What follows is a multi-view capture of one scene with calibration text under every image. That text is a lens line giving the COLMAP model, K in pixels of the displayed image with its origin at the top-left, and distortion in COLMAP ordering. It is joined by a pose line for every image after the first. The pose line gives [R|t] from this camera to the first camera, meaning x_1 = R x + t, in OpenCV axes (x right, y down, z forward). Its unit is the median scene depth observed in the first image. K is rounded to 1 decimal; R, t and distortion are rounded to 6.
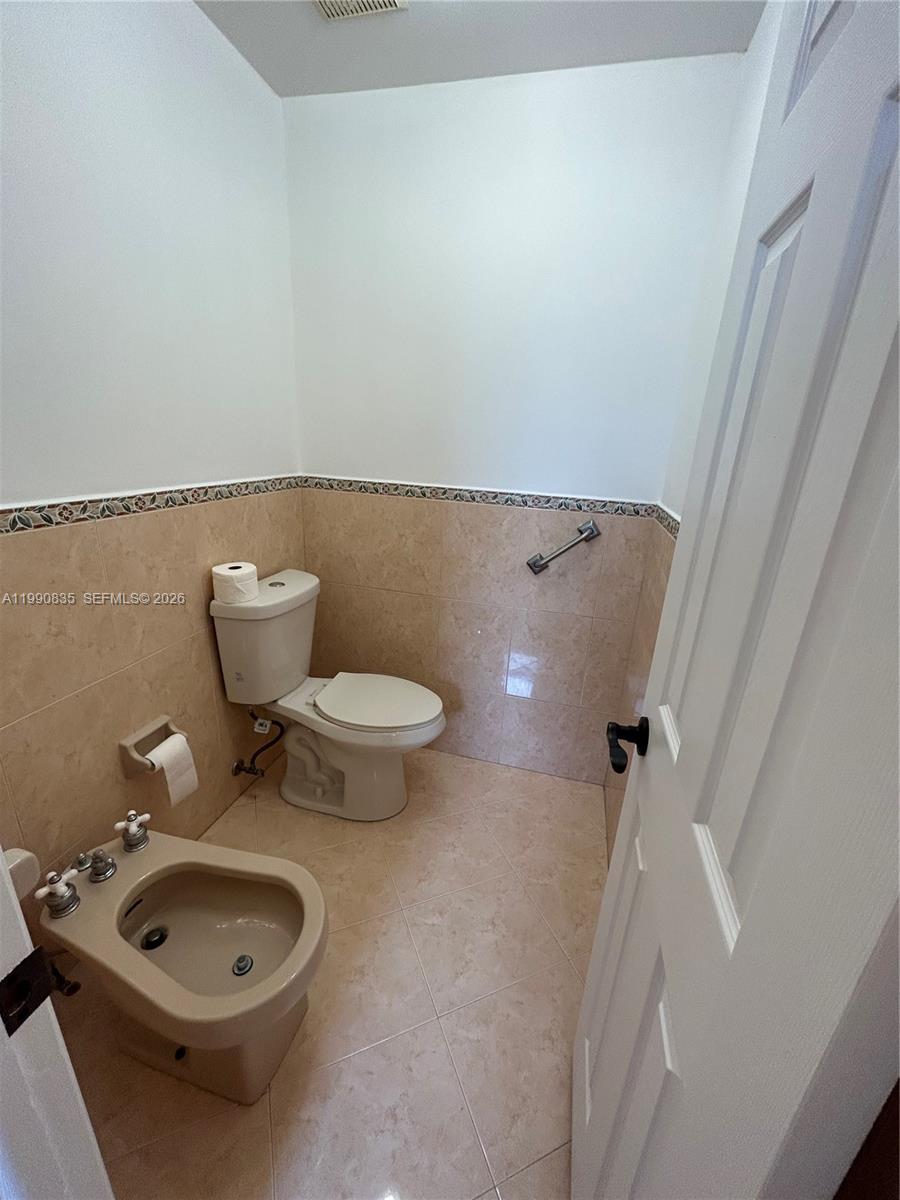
lens RADIAL K [[483.9, 0, 451.0], [0, 483.9, 601.6], [0, 0, 1]] dist [0.001233, -0.000828]
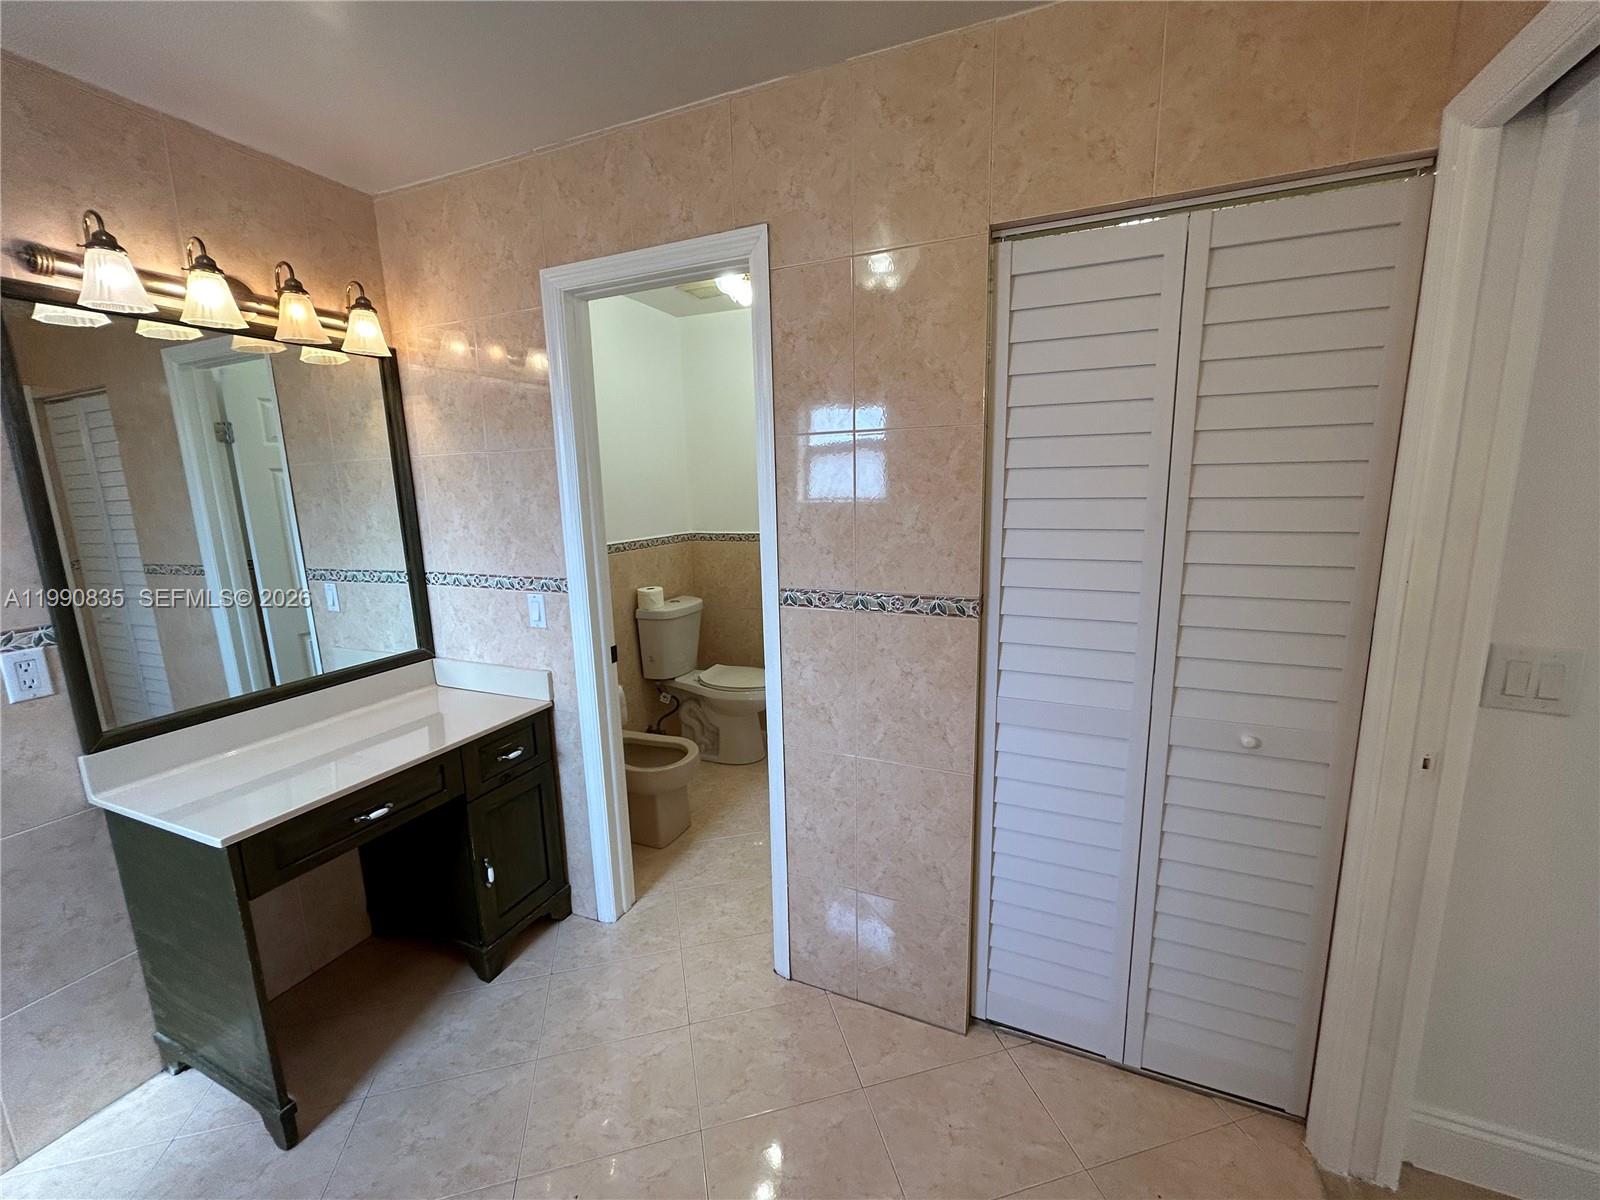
lens RADIAL K [[645.1, 0, 797.5], [0, 645.1, 602.0], [0, 0, 1]] dist [0.001233, -0.000828]
pose [[0.986102, -0.051863, -0.157840, 0.340637], [0.026627, 0.987083, -0.157984, 0.294356], [0.163995, 0.151586, 0.974745, -0.916012]]
